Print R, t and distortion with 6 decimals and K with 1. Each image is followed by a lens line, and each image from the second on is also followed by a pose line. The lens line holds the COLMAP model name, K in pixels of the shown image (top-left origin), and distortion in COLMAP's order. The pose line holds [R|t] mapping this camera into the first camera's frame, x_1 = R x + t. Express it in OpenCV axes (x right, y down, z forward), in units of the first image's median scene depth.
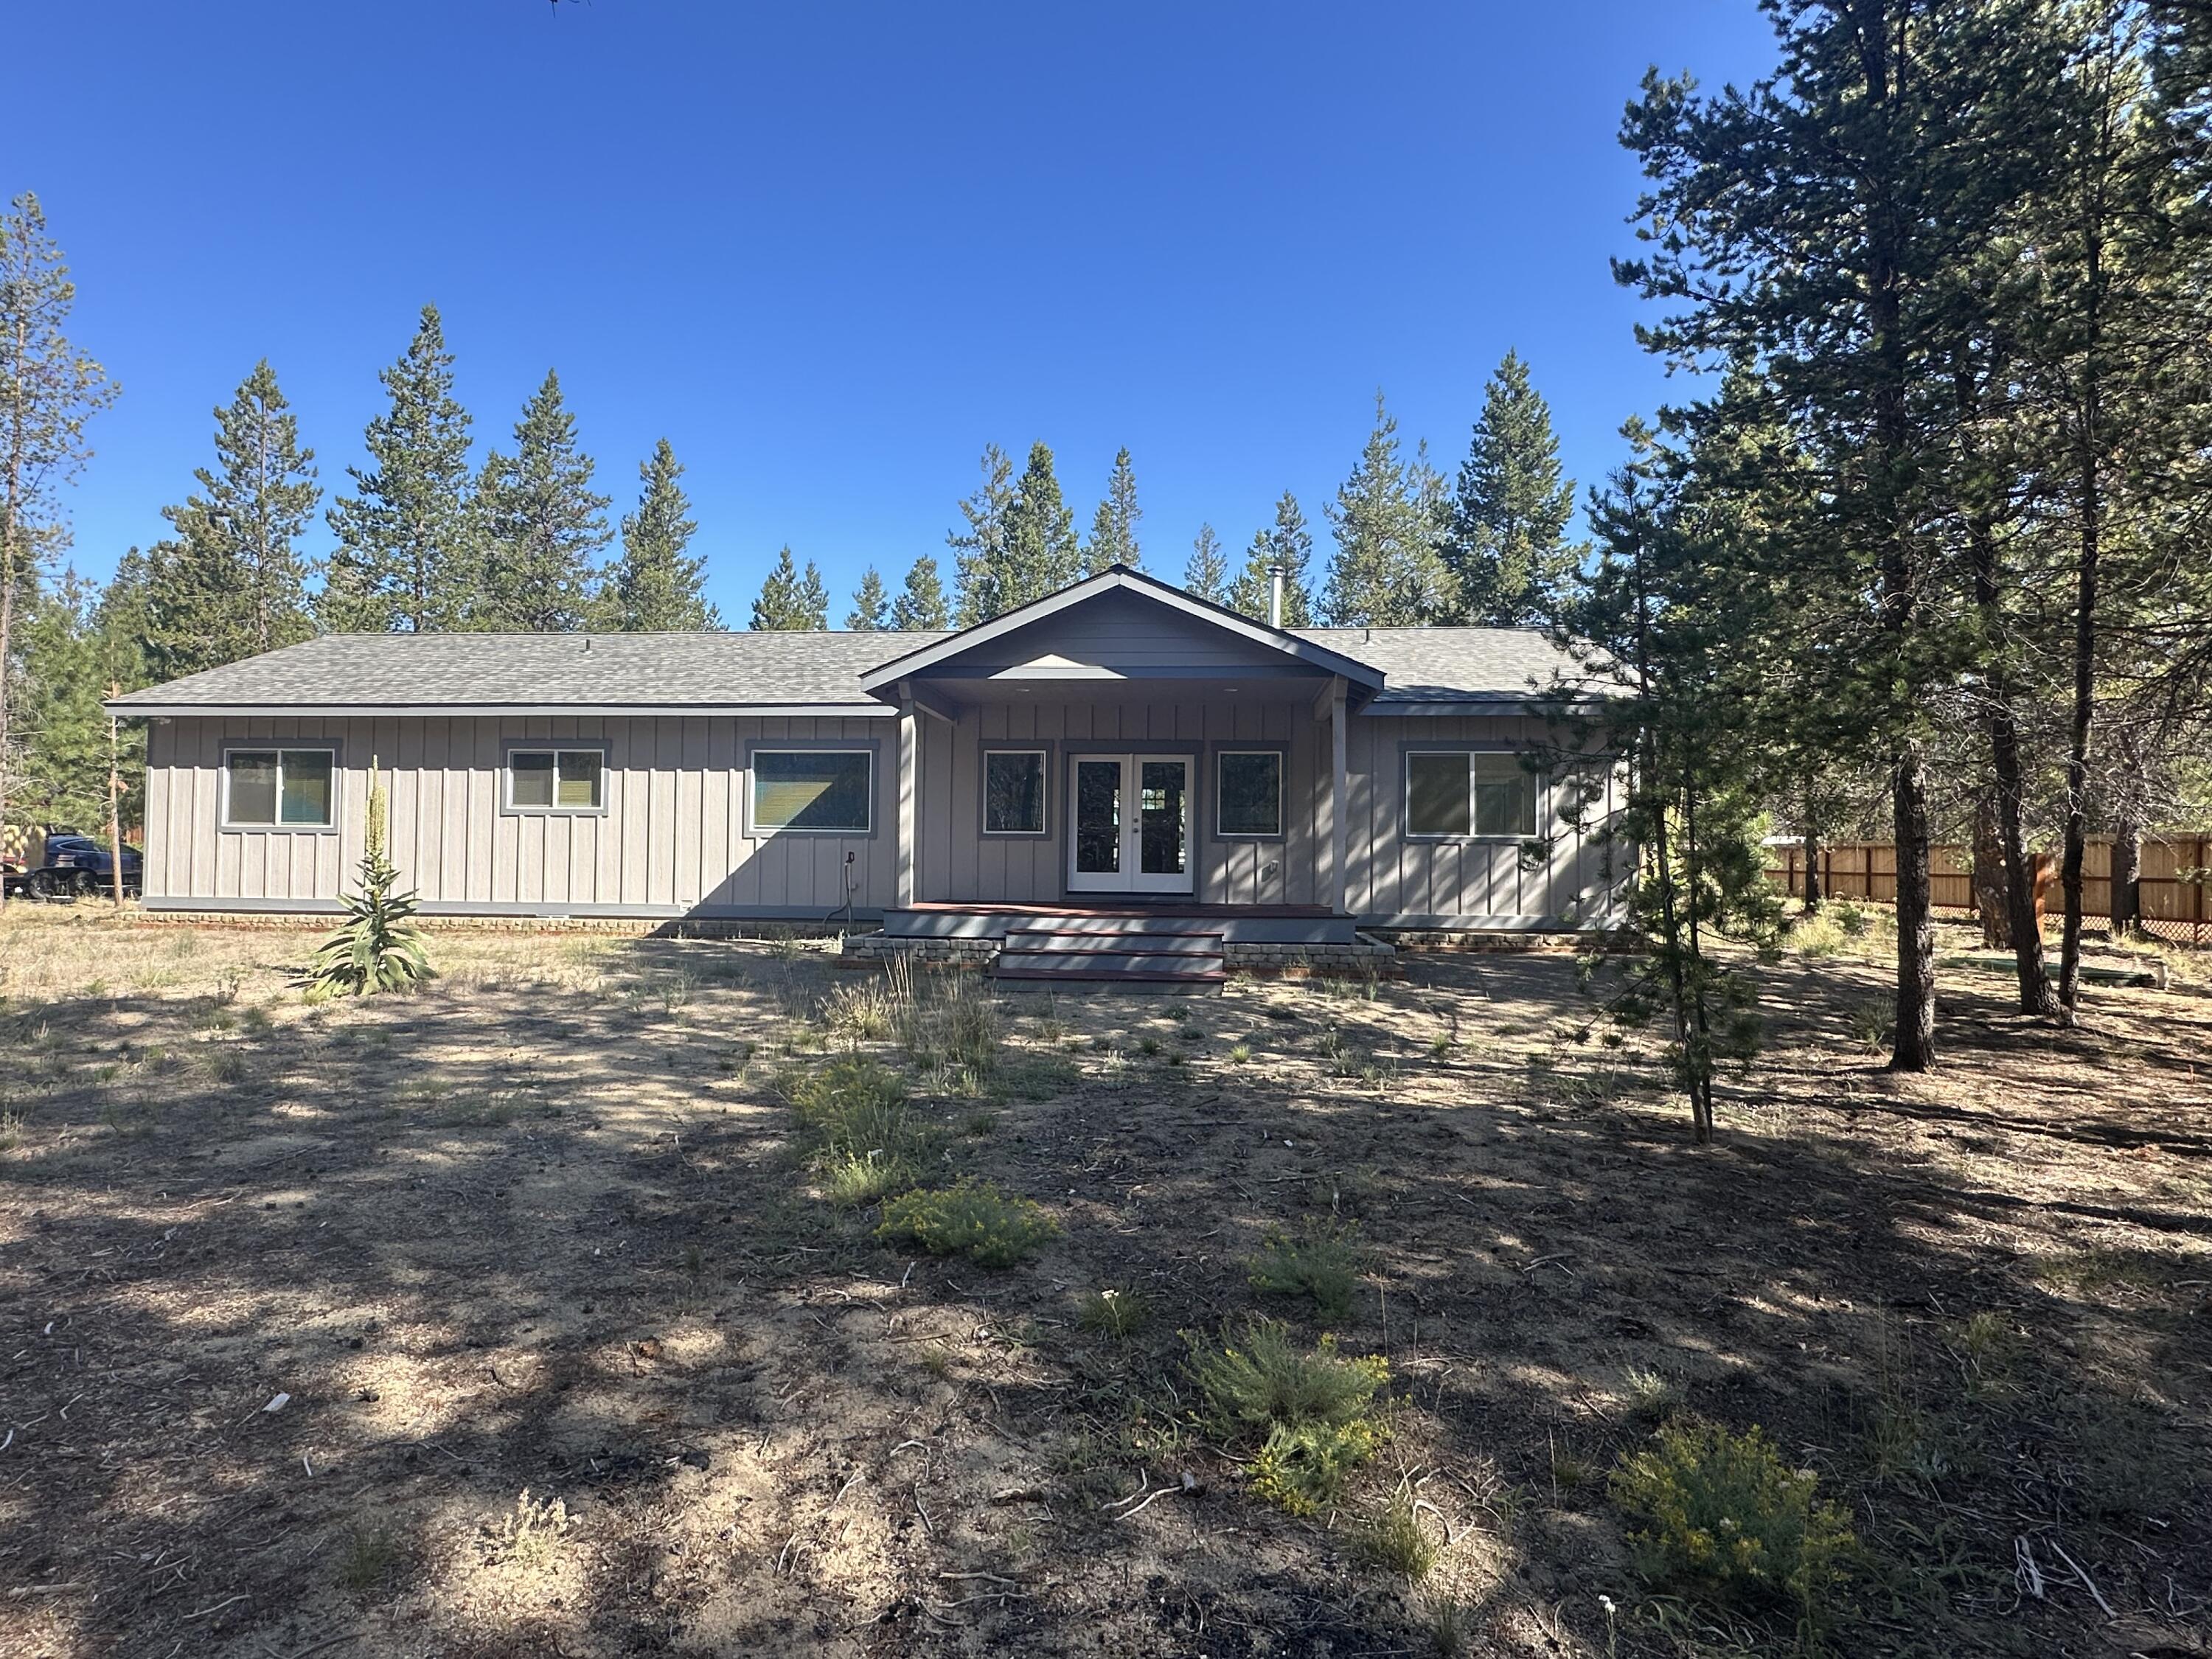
lens RADIAL K [[1188.1, 0, 1111.5], [0, 1188.1, 834.2], [0, 0, 1]] dist [-0.014015, 0.010337]
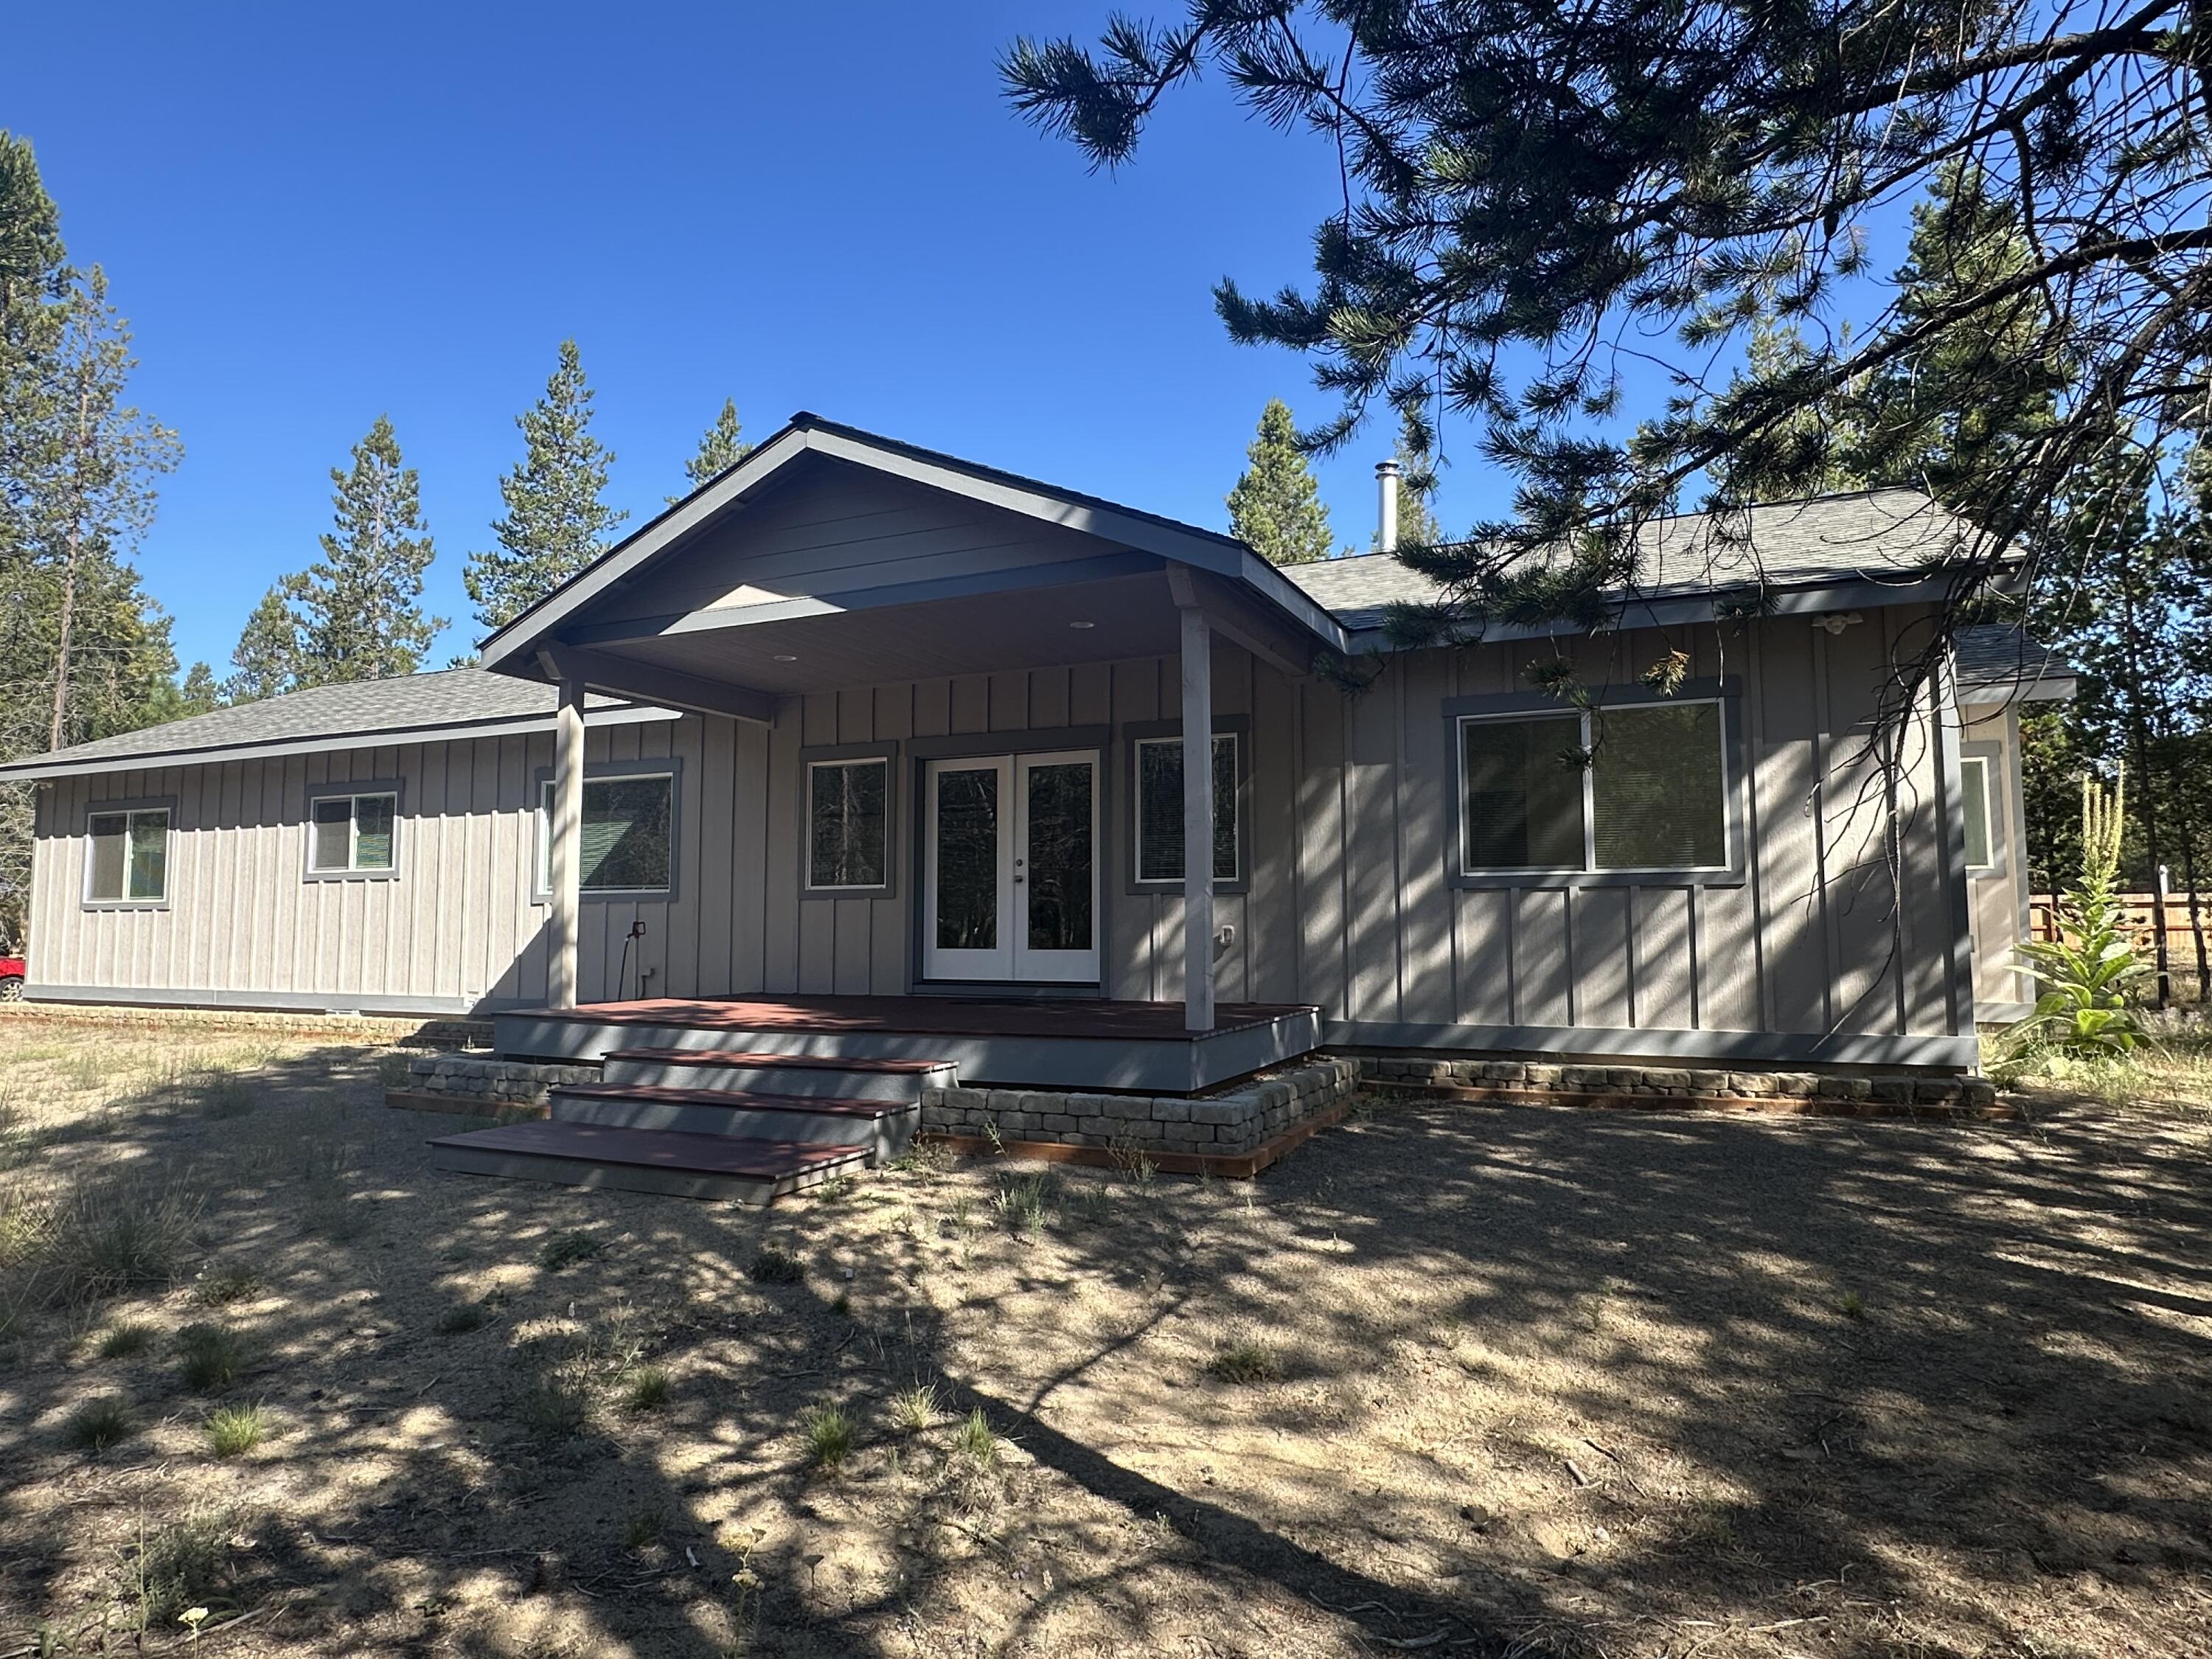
lens RADIAL K [[1303.2, 0, 1106.0], [0, 1303.2, 829.5], [0, 0, 1]] dist [-0.004990, 0.000158]
pose [[0.937129, -0.039686, -0.346720, 0.299503], [0.019684, 0.997942, -0.061025, 0.013249], [0.348429, 0.050363, 0.935981, 0.396684]]
